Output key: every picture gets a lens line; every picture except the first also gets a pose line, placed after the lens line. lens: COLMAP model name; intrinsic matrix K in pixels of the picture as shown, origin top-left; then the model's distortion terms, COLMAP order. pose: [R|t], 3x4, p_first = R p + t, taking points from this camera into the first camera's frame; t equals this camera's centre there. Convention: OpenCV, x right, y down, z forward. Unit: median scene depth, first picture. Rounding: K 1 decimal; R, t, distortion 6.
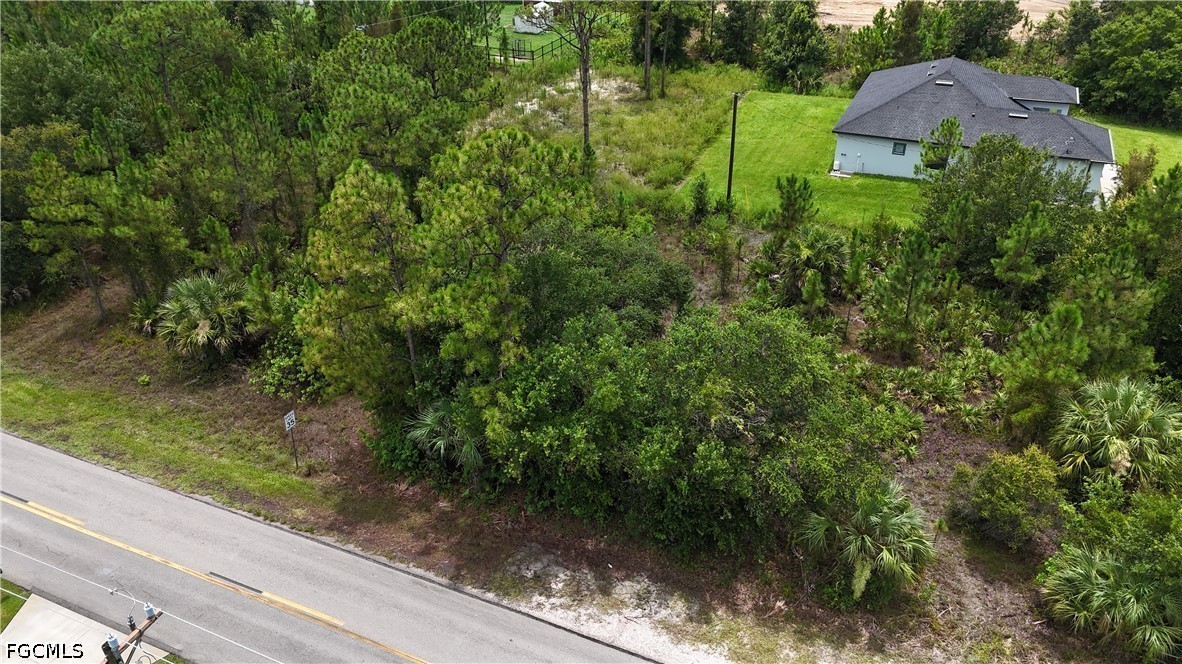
lens RADIAL K [[869.4, 0, 596.8], [0, 869.4, 336.9], [0, 0, 1]] dist [0.077176, -0.066616]
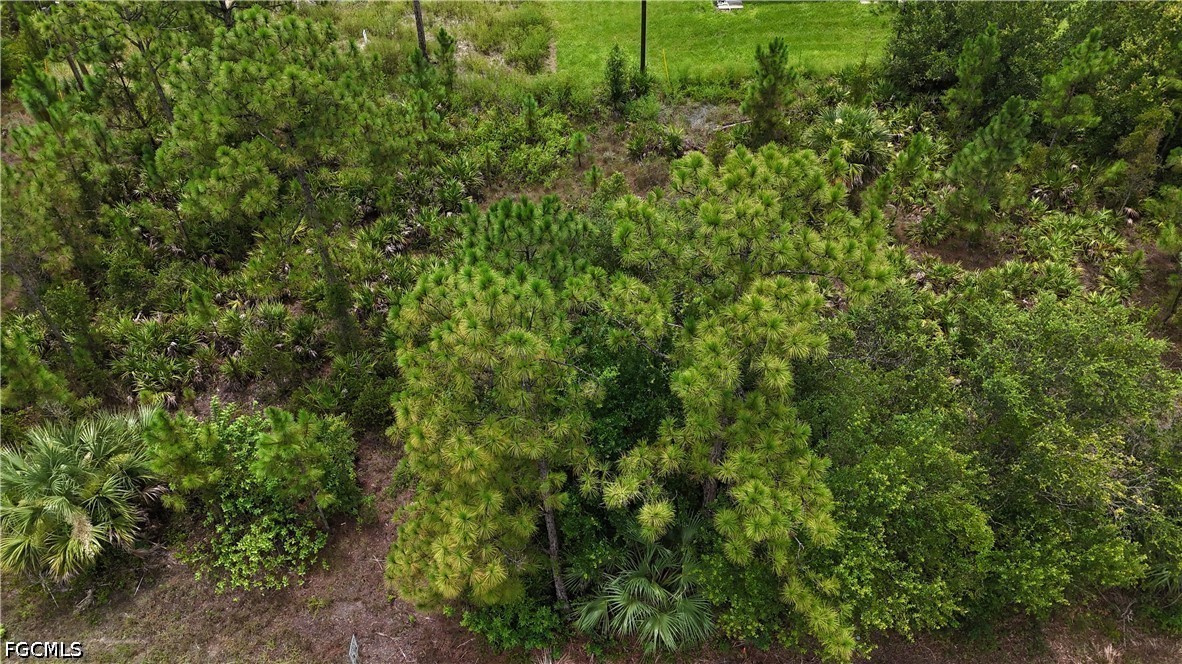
lens RADIAL K [[869.4, 0, 596.8], [0, 869.4, 336.9], [0, 0, 1]] dist [0.077176, -0.066616]
pose [[0.906125, -0.300399, 0.297820, -0.327098], [0.227291, 0.939539, 0.256135, -0.244020], [-0.356757, -0.164399, 0.919618, 0.421599]]
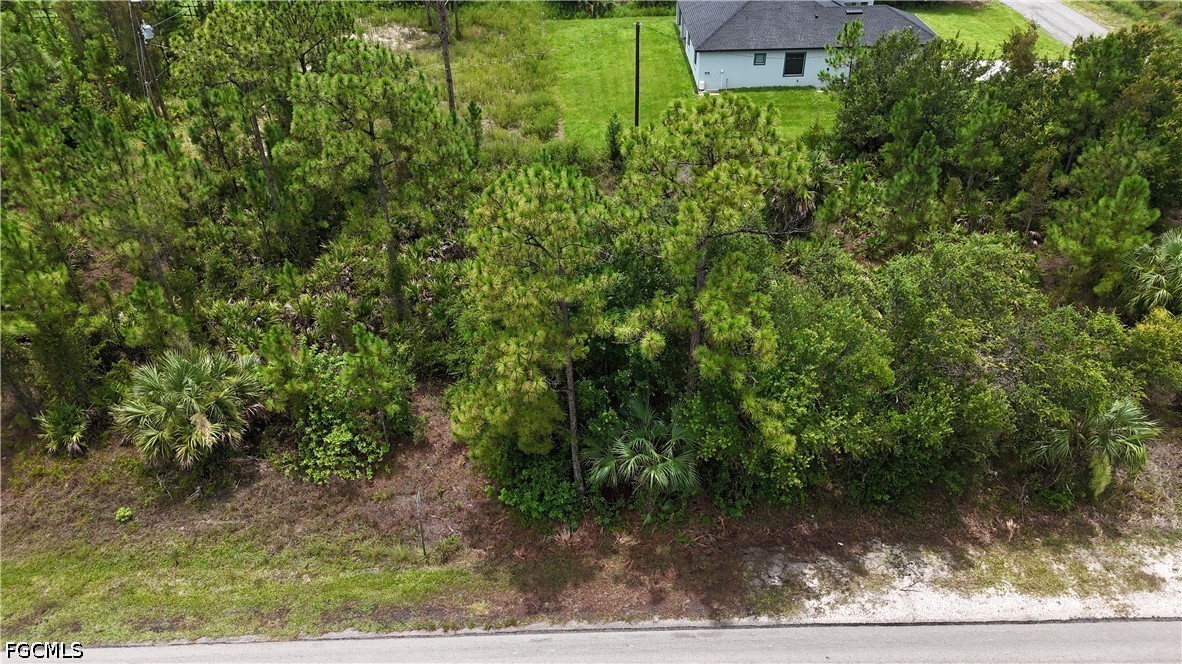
lens RADIAL K [[869.4, 0, 596.8], [0, 869.4, 336.9], [0, 0, 1]] dist [0.077176, -0.066616]
pose [[0.903388, -0.251066, 0.347643, -0.462106], [0.224634, 0.967624, 0.115077, -0.112316], [-0.365279, -0.025867, 0.930539, 0.211560]]
